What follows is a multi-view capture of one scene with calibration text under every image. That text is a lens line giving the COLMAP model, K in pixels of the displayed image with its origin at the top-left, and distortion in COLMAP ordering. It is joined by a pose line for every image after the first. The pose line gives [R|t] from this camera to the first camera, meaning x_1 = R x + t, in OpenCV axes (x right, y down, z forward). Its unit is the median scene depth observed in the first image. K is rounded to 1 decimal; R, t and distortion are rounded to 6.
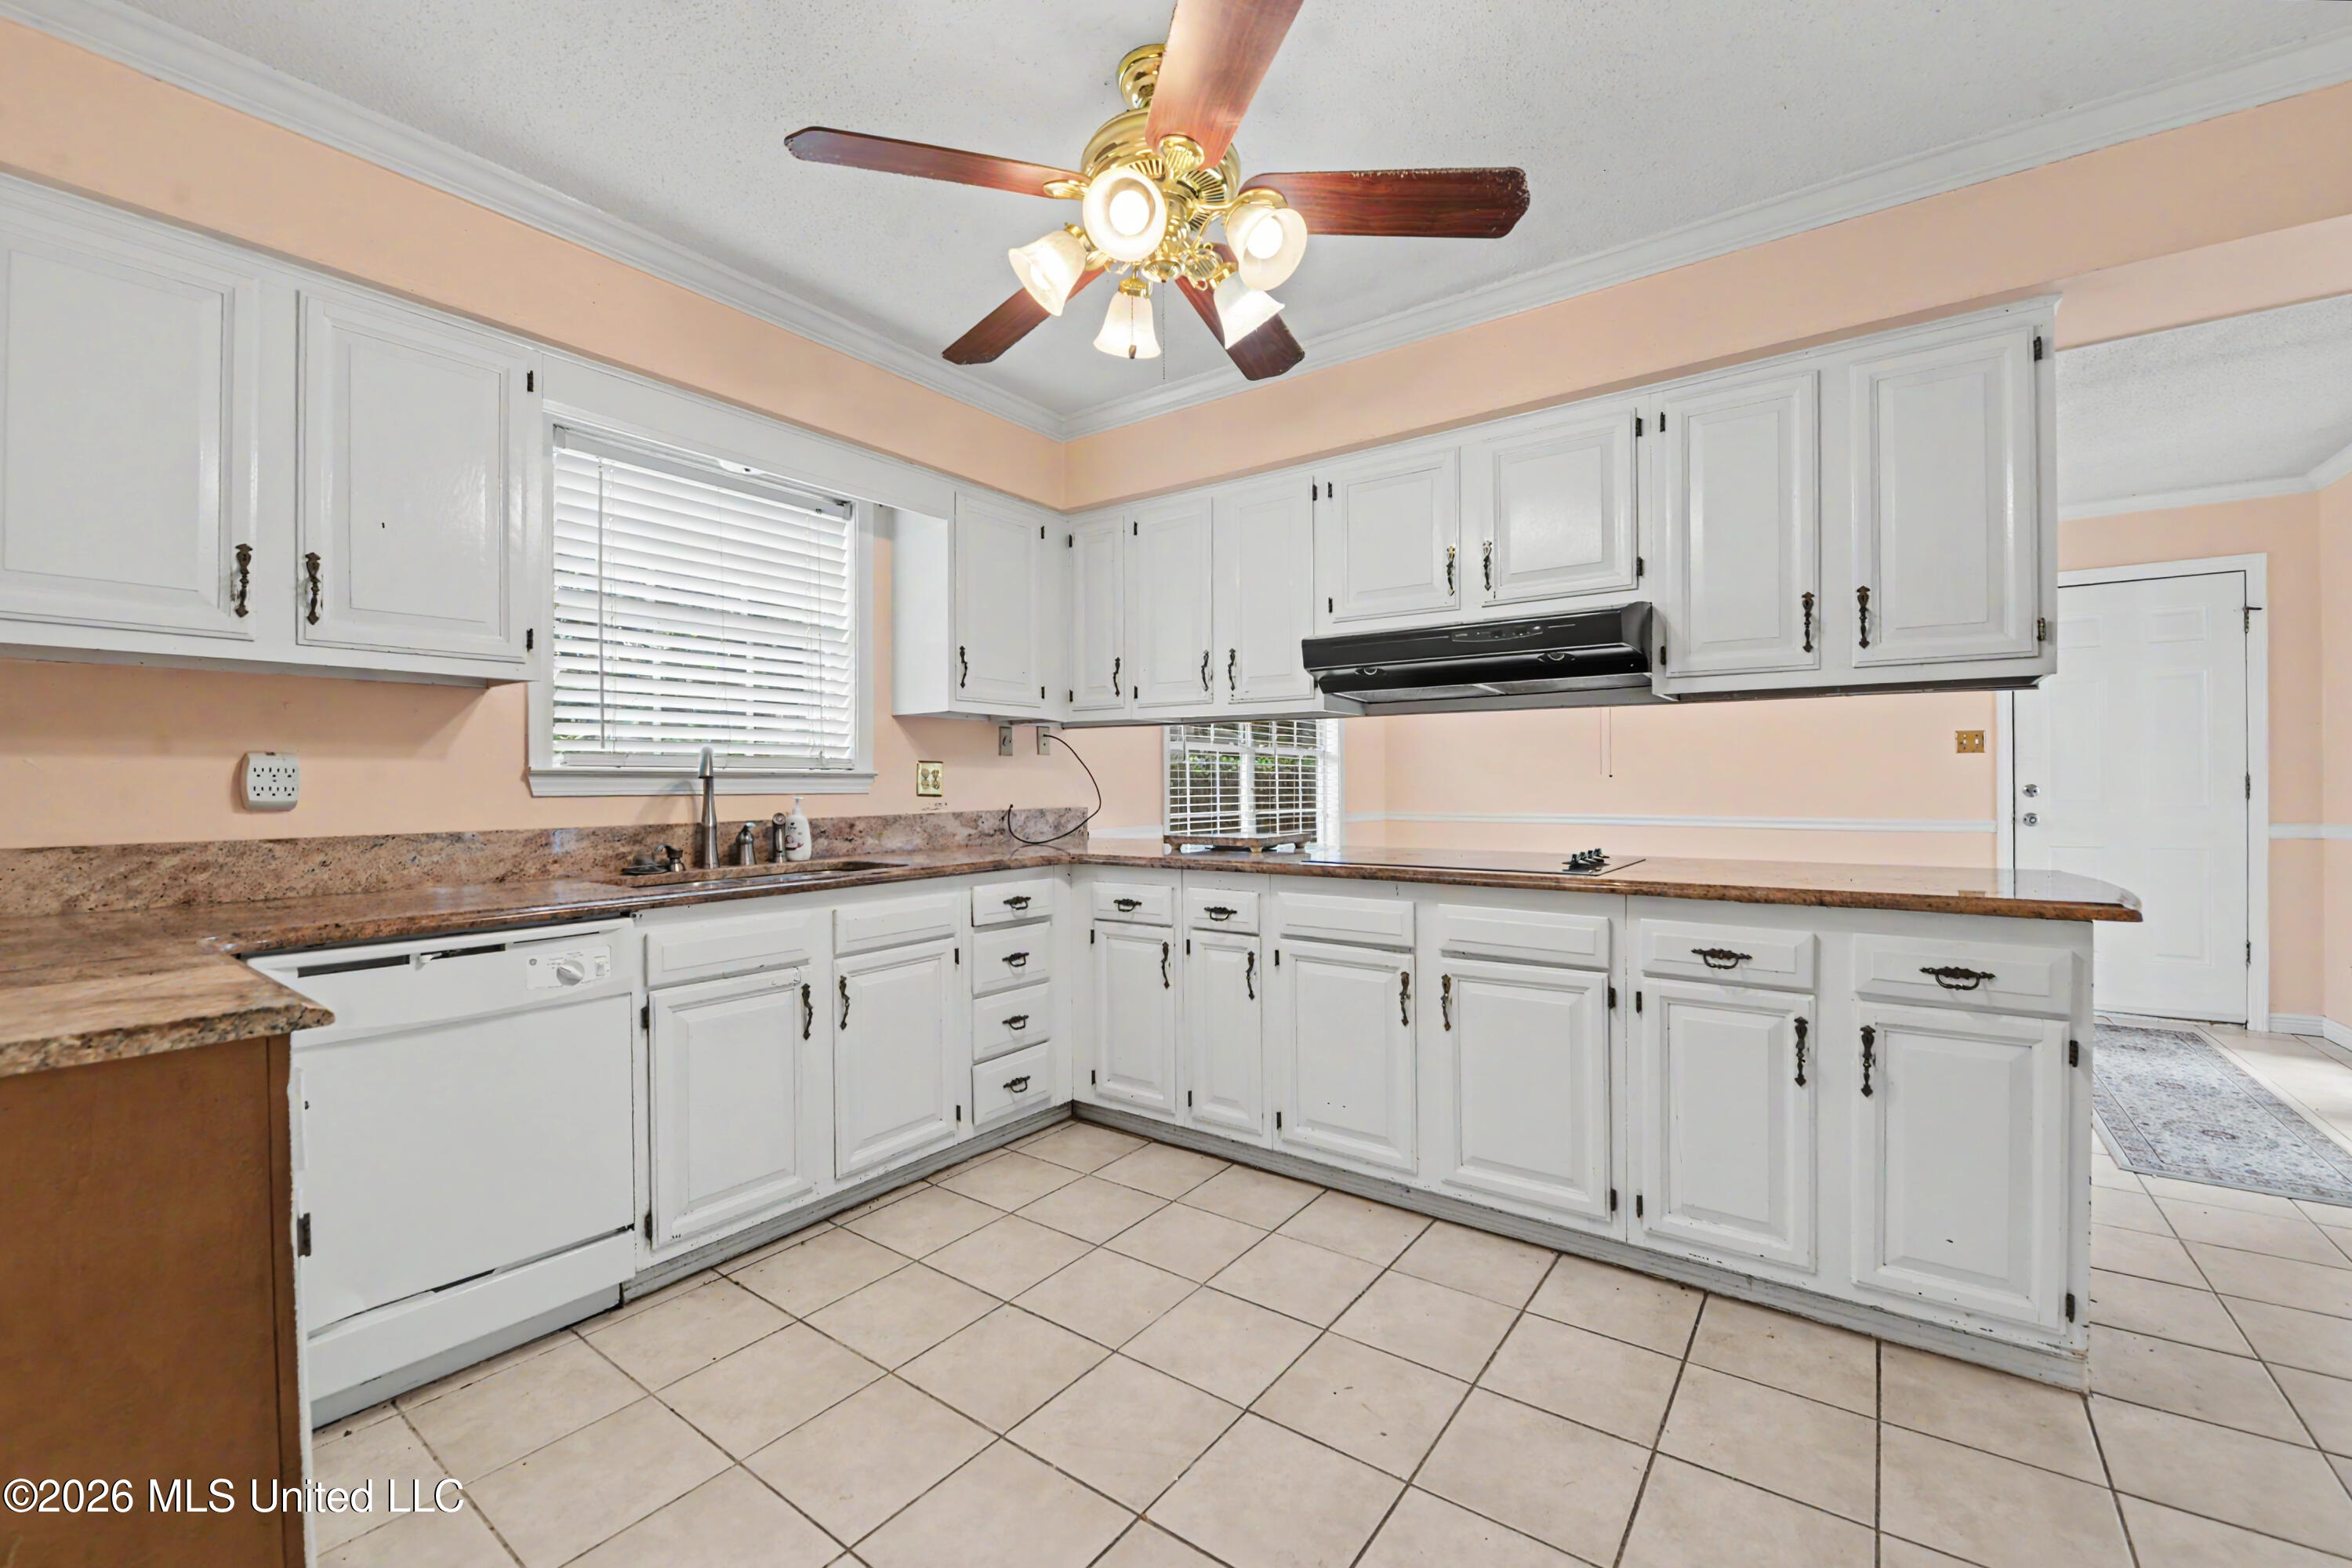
lens RADIAL K [[972.4, 0, 1175.4], [0, 972.4, 782.3], [0, 0, 1]] dist [-0.021883, -0.001222]
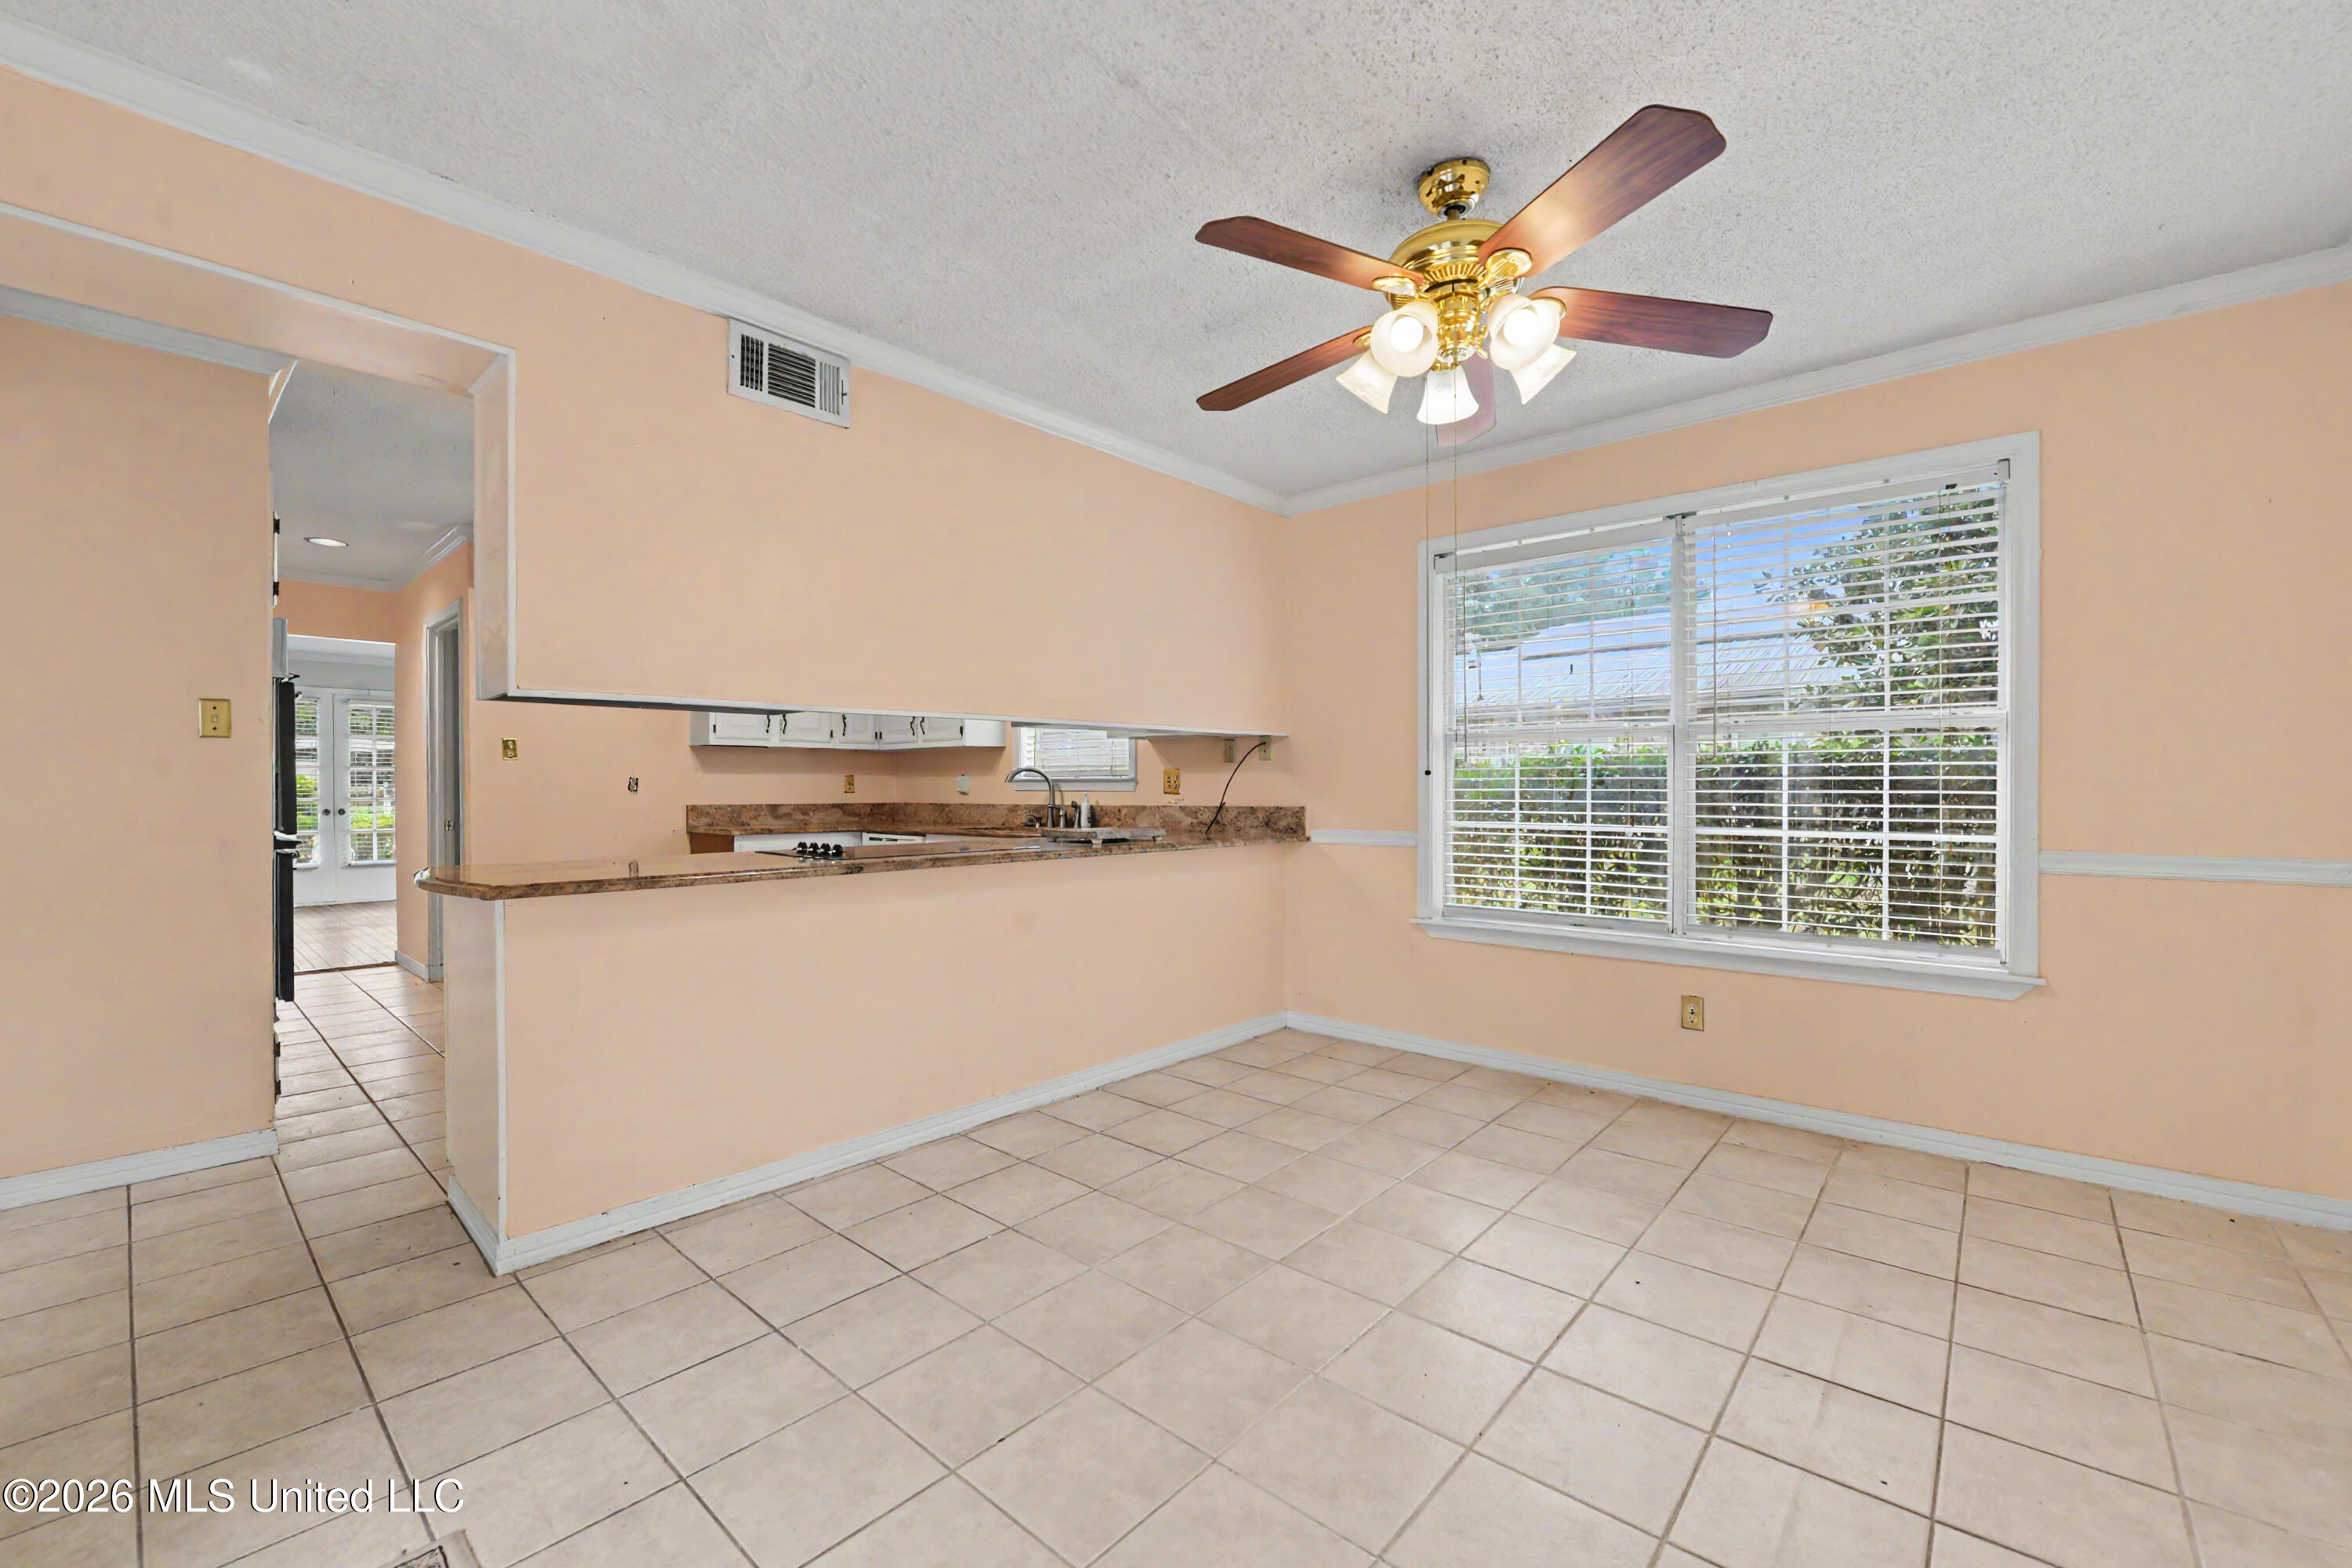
lens RADIAL K [[941.6, 0, 1171.9], [0, 941.6, 791.6], [0, 0, 1]] dist [-0.031173, -0.000330]
pose [[-0.099367, 0.010505, -0.994995, 1.493104], [0.004512, 0.999939, 0.010106, -0.003986], [0.995041, -0.003485, -0.099409, 1.503334]]
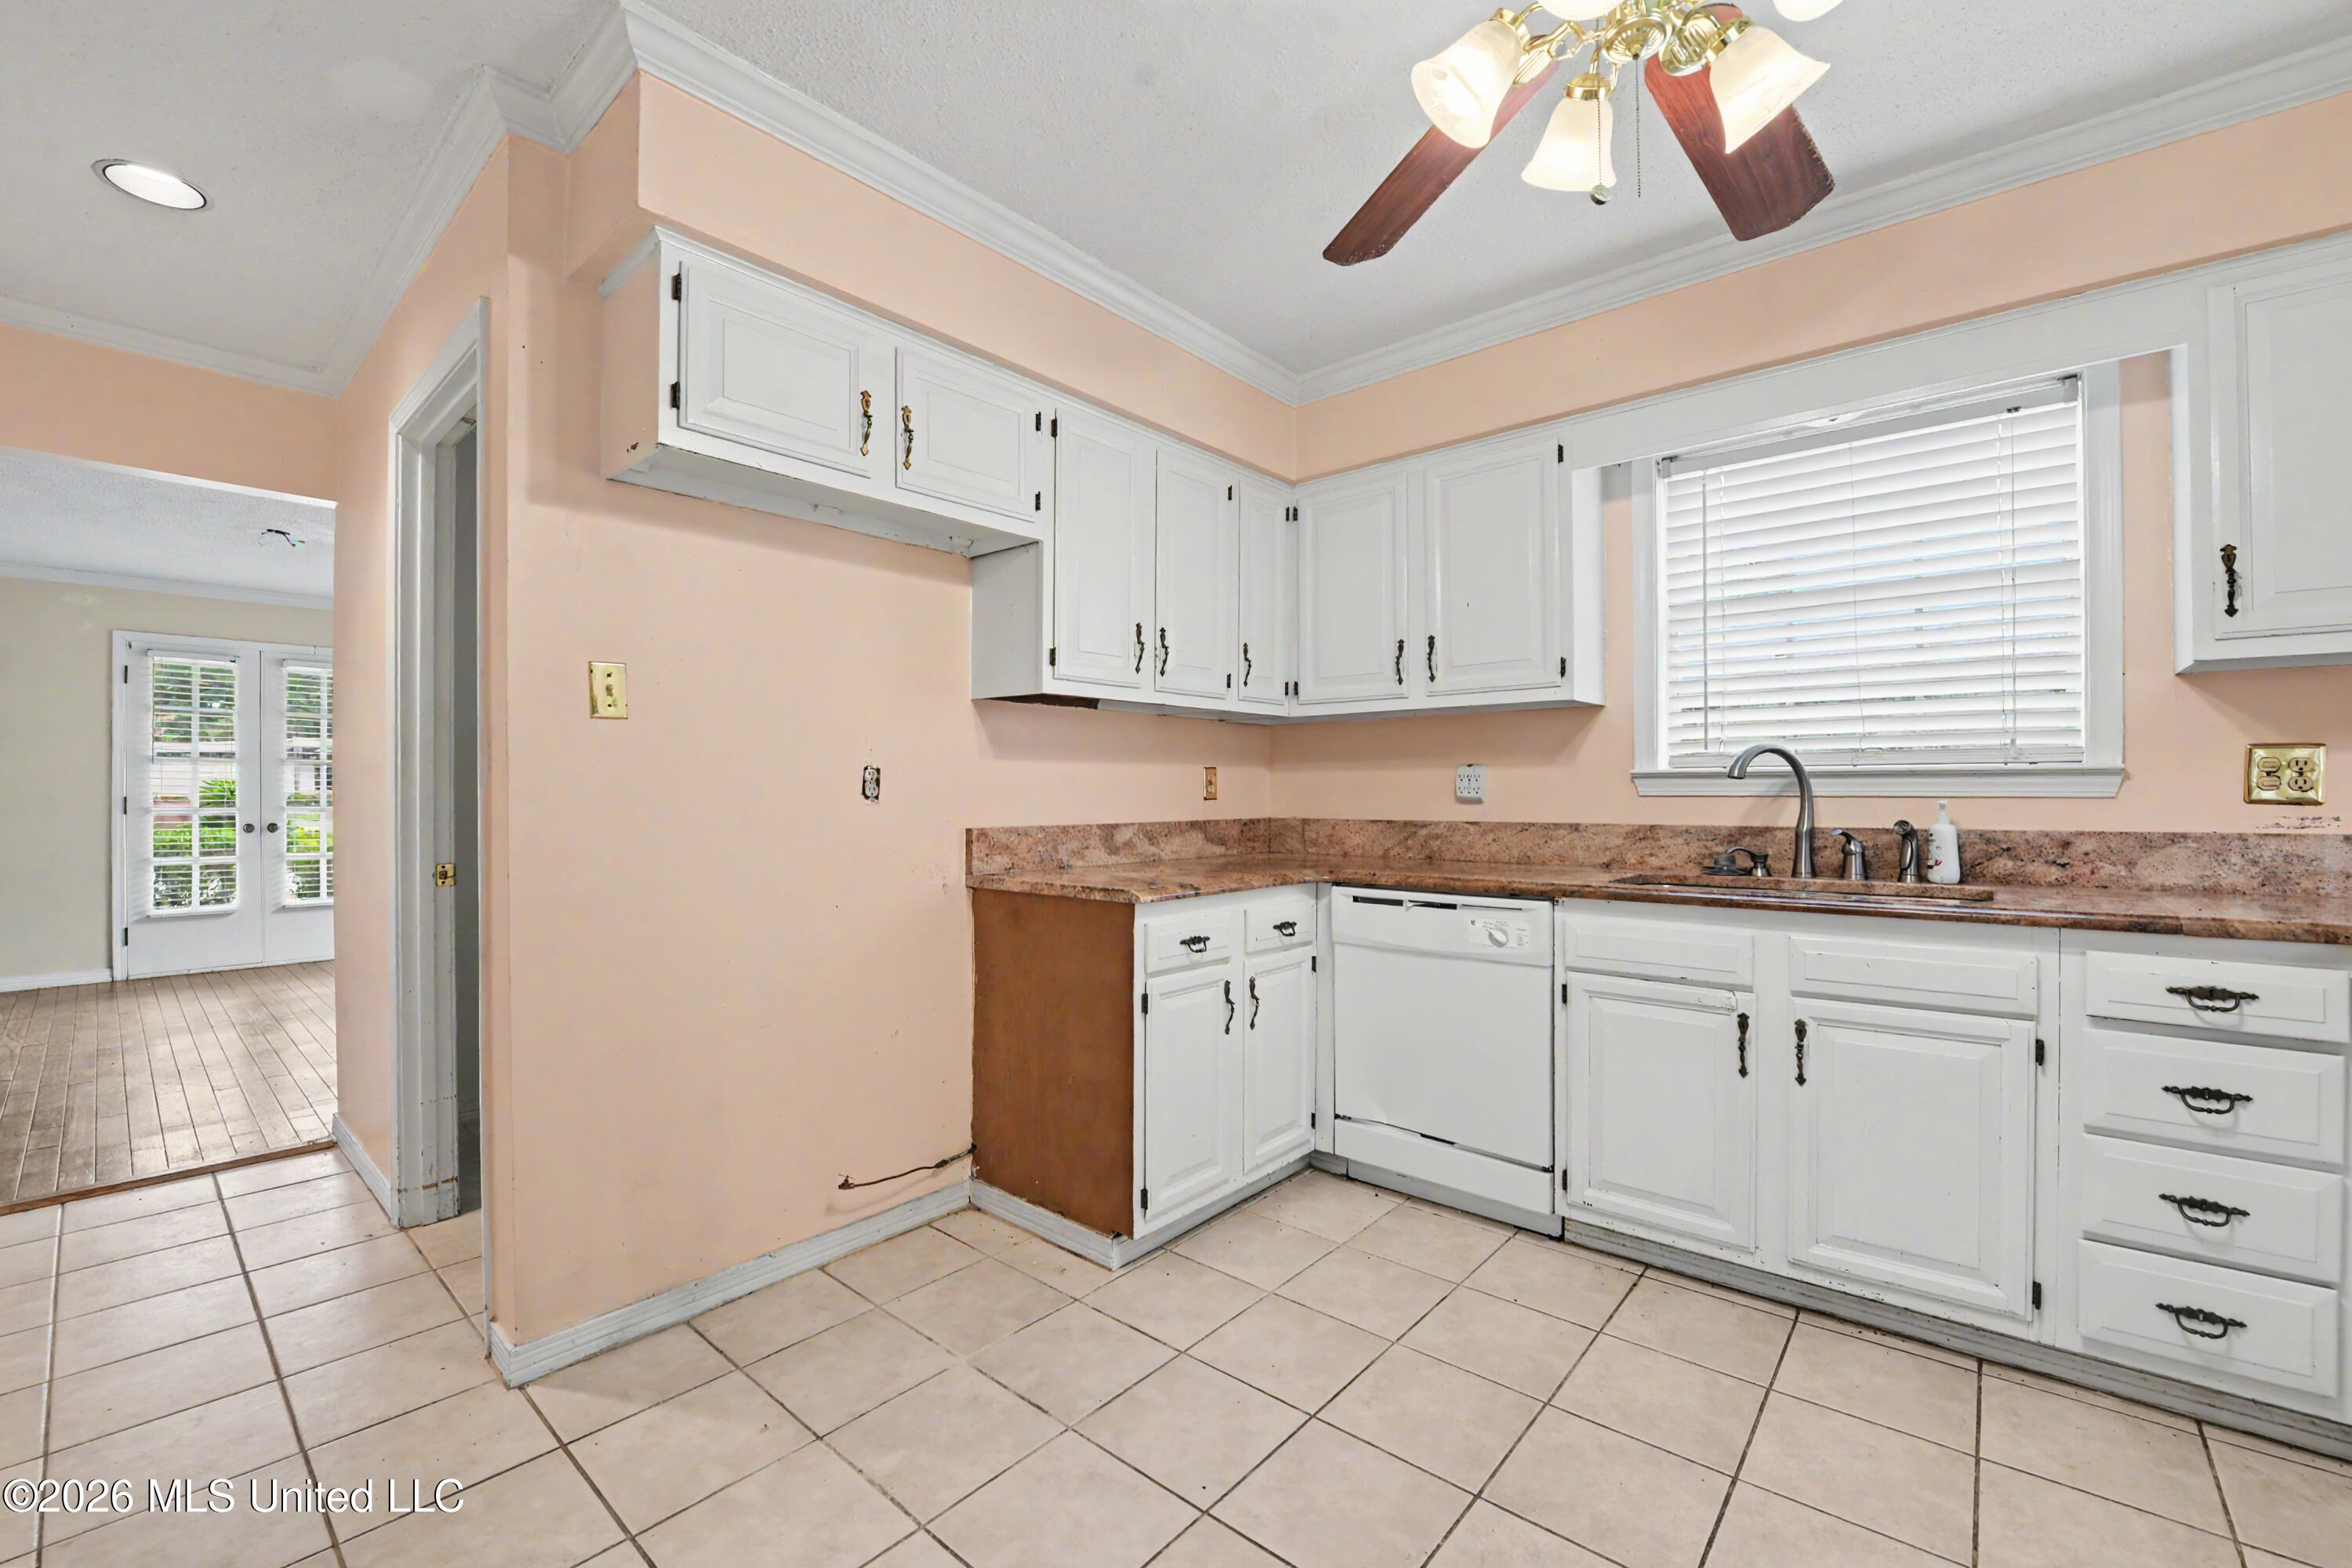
lens RADIAL K [[972.4, 0, 1160.8], [0, 972.4, 785.3], [0, 0, 1]] dist [-0.021883, -0.001222]
pose [[-0.109305, 0.001420, -0.994007, 0.495453], [0.005907, 0.999982, 0.000779, -0.001771], [0.993991, -0.005786, -0.109311, 0.522089]]
